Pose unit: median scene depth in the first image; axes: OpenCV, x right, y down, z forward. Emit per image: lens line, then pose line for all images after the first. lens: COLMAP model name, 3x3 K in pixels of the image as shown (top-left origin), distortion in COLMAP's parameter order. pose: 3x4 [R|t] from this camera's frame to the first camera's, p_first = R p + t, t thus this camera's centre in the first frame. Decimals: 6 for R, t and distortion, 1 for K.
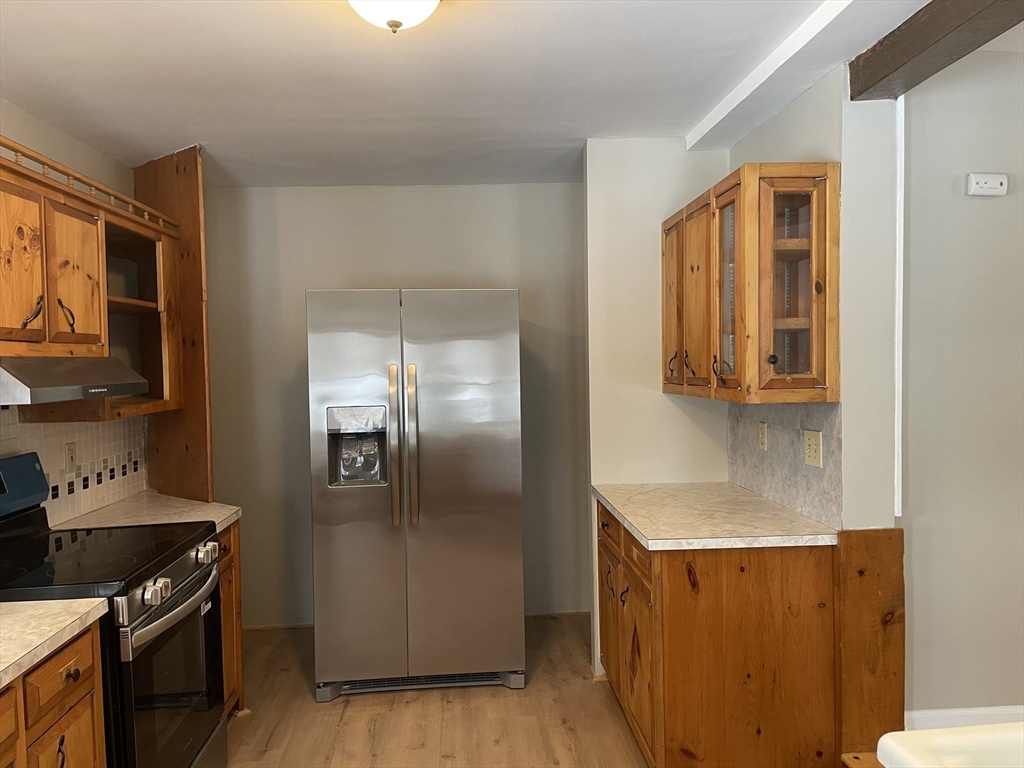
lens RADIAL K [[785.0, 0, 513.5], [0, 785.0, 386.4], [0, 0, 1]] dist [0.086783, -0.064329]
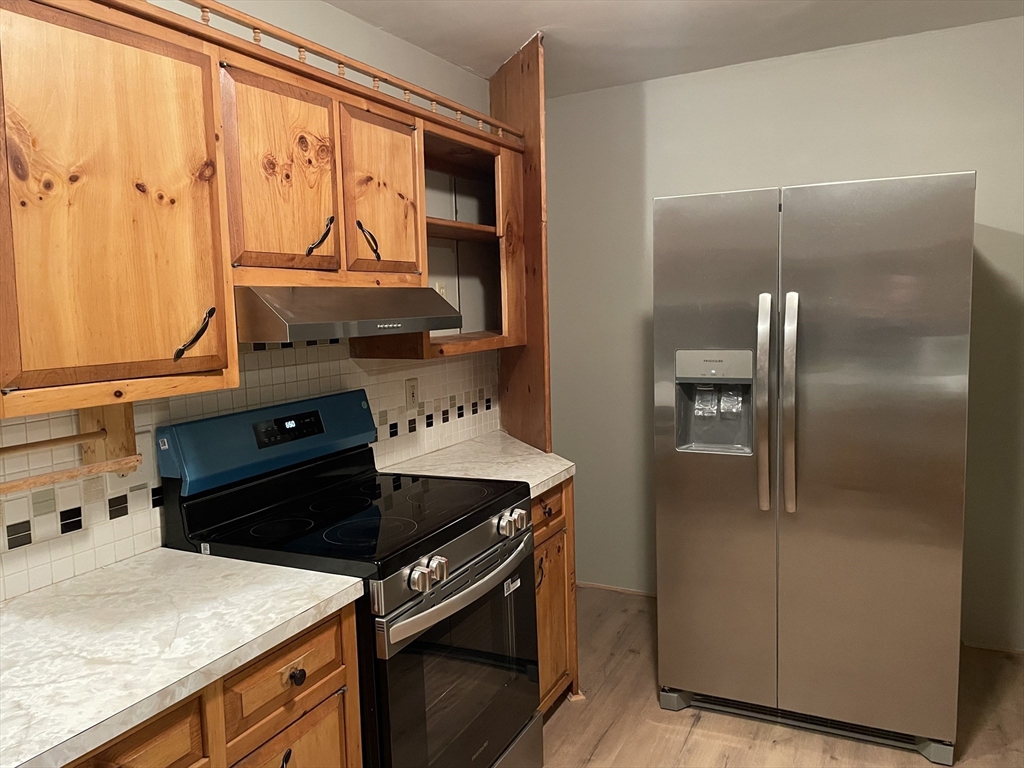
lens RADIAL K [[785.0, 0, 511.3], [0, 785.0, 373.7], [0, 0, 1]] dist [0.086783, -0.064329]
pose [[0.865411, 0.046133, -0.498935, 0.016846], [-0.010647, 0.997221, 0.073738, -0.006451], [0.500950, -0.058501, 0.863497, 0.283194]]
